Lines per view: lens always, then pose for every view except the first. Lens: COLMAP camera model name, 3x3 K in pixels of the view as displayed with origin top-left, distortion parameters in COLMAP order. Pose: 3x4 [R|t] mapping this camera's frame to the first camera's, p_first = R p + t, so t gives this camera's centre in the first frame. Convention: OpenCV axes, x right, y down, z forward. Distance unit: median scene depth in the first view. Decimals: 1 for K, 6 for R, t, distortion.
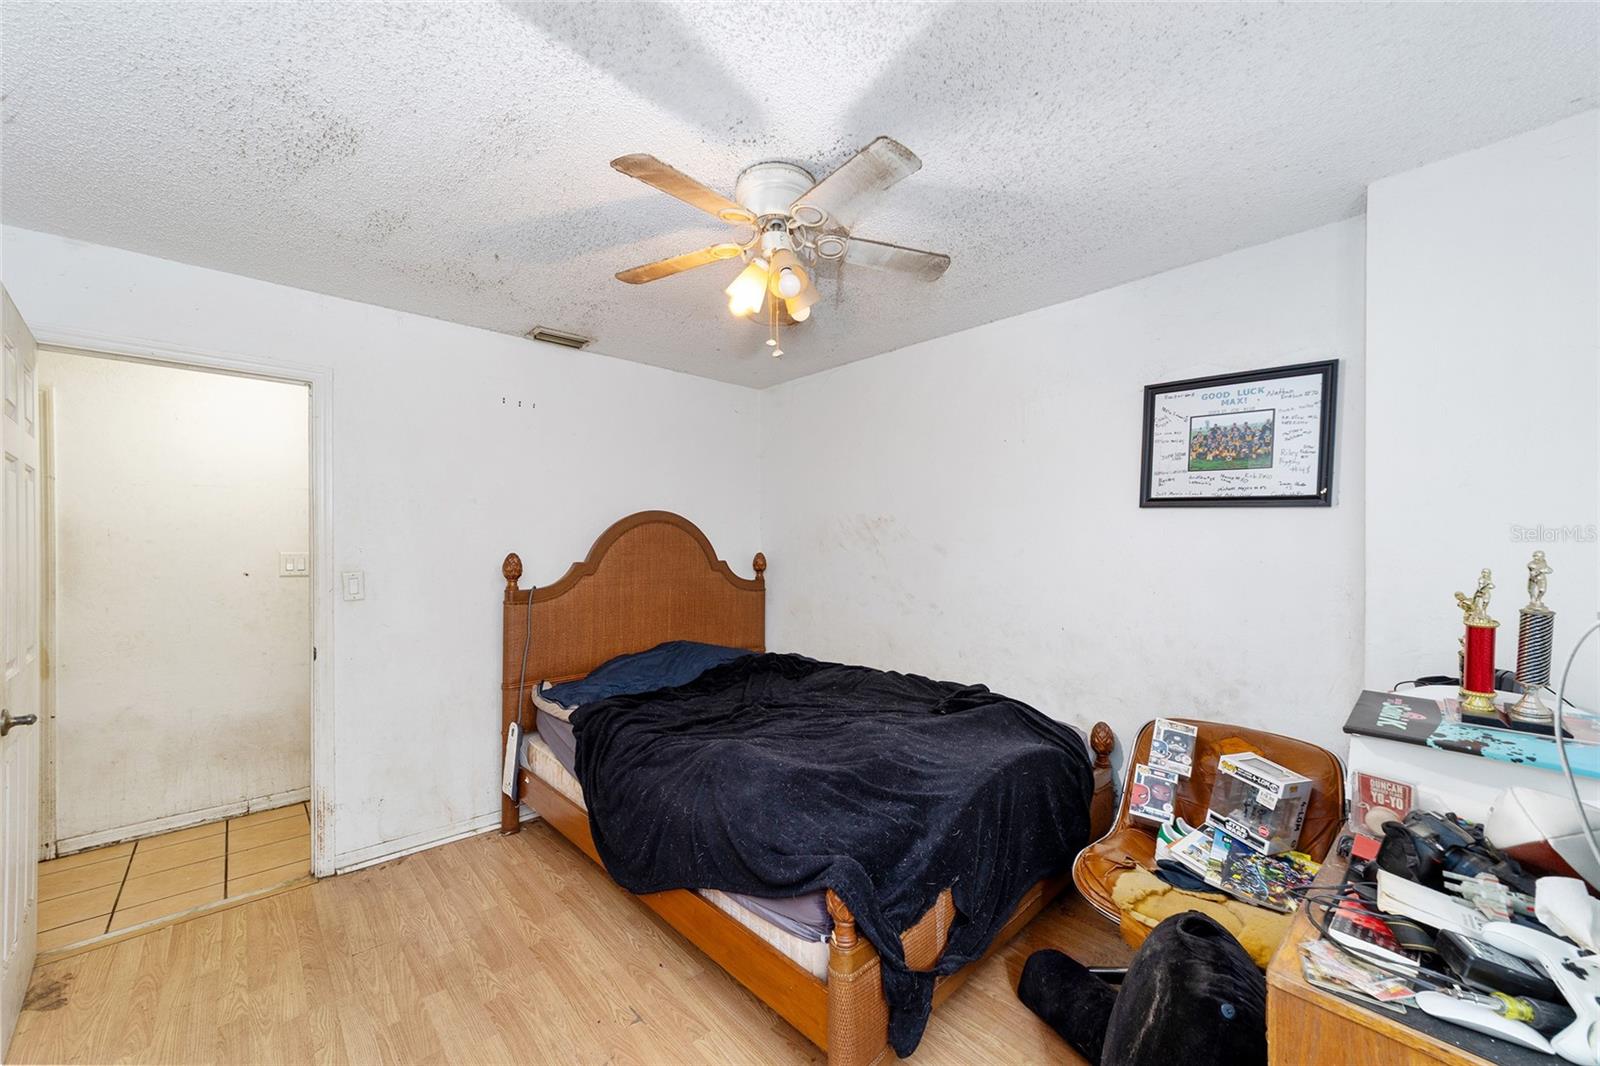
lens RADIAL K [[621.6, 0, 796.6], [0, 621.6, 536.1], [0, 0, 1]] dist [-0.007618, 0.004163]
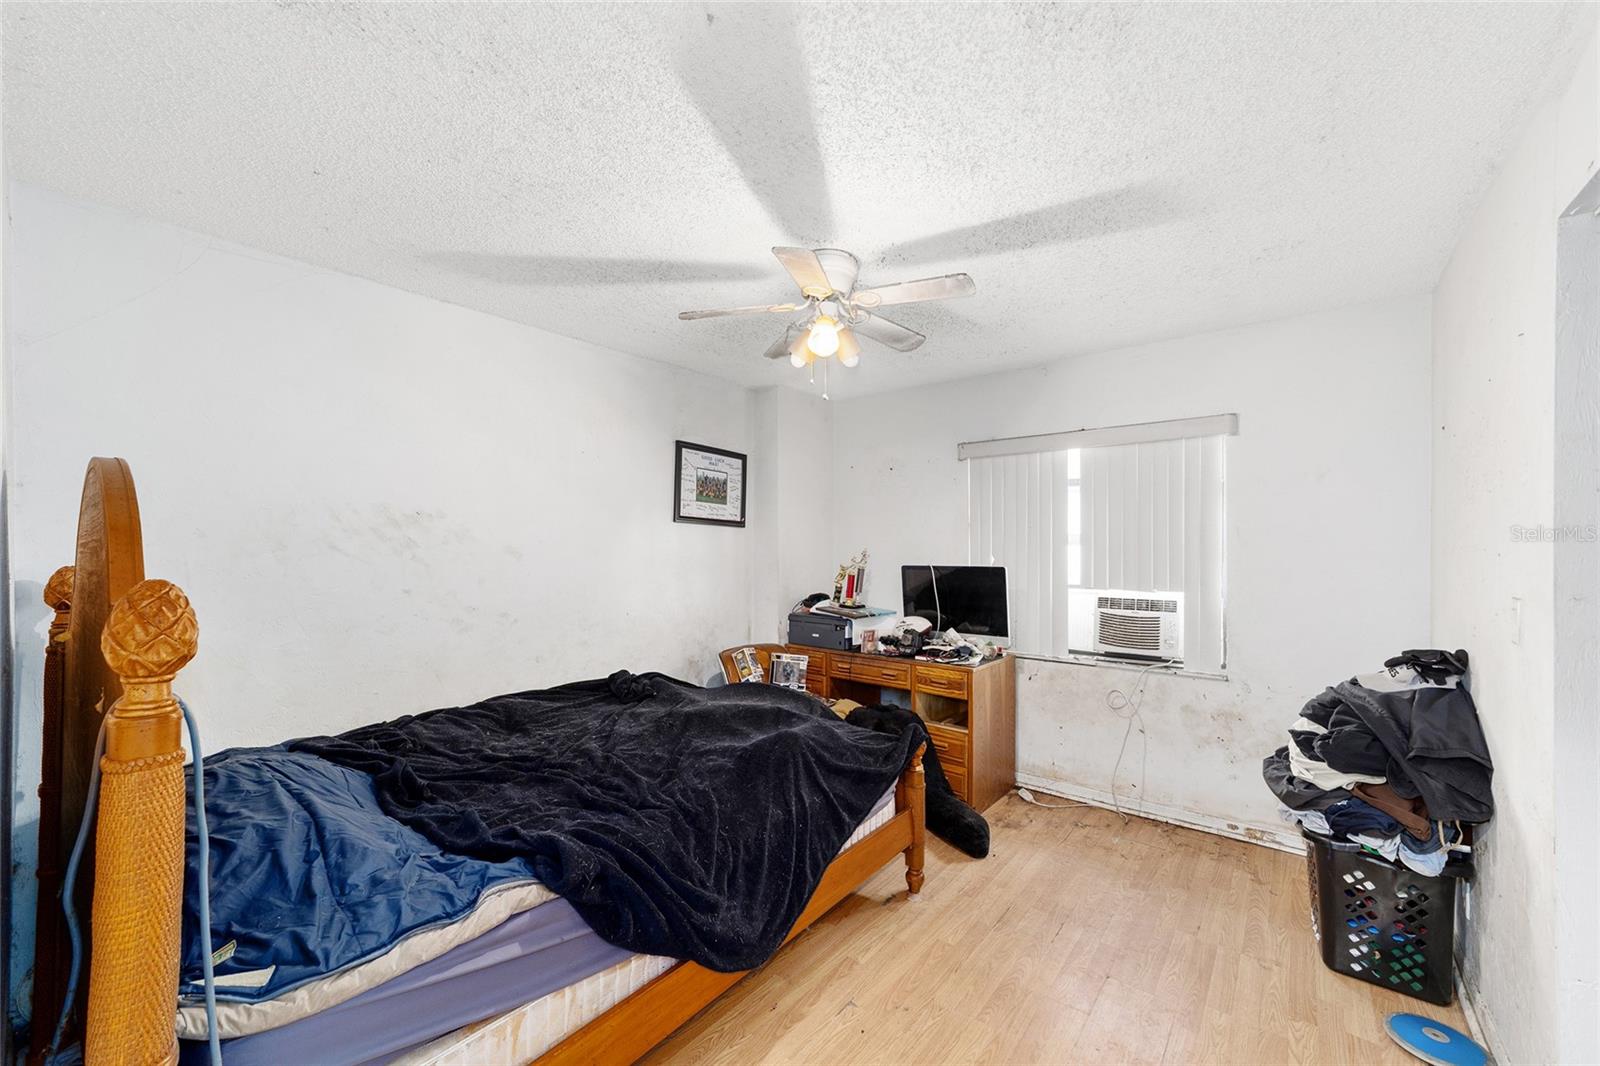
lens RADIAL K [[621.6, 0, 797.9], [0, 621.6, 536.5], [0, 0, 1]] dist [-0.007618, 0.004163]
pose [[-0.154015, 0.010641, 0.988011, -0.999848], [-0.014947, 0.999802, -0.013098, 0.004992], [-0.987955, -0.016785, -0.153825, 0.983482]]
